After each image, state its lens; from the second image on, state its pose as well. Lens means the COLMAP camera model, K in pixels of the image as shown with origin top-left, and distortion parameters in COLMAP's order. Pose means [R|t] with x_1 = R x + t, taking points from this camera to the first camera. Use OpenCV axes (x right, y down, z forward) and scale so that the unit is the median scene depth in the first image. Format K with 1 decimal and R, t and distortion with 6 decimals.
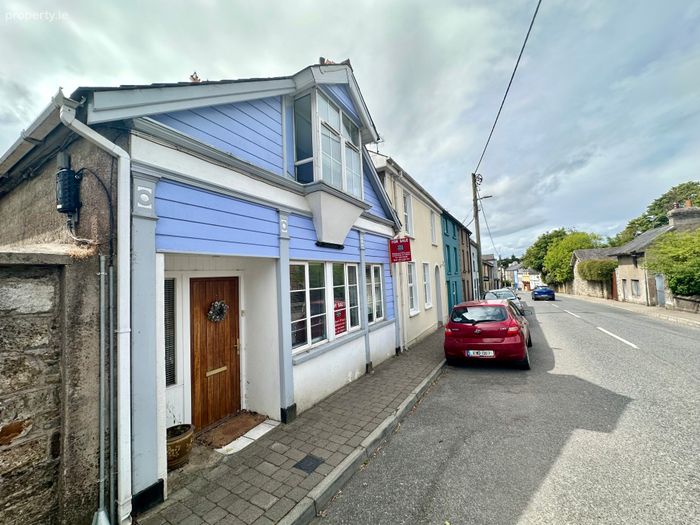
lens RADIAL K [[278.1, 0, 348.5], [0, 278.1, 262.2], [0, 0, 1]] dist [-0.004558, 0.002367]
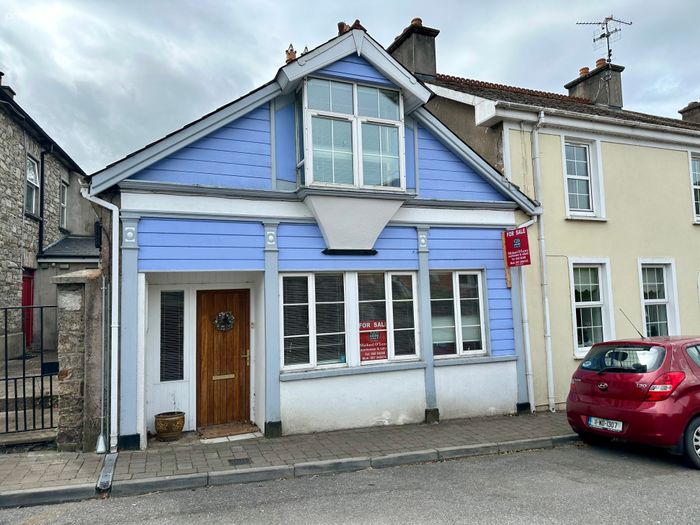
lens RADIAL K [[488.9, 0, 351.7], [0, 488.9, 261.1], [0, 0, 1]] dist [0.038794, -0.028560]
pose [[0.796409, -0.026219, -0.604189, 1.038004], [0.028383, 0.999579, -0.005965, -0.029792], [0.604091, -0.012398, 0.796819, -0.200773]]
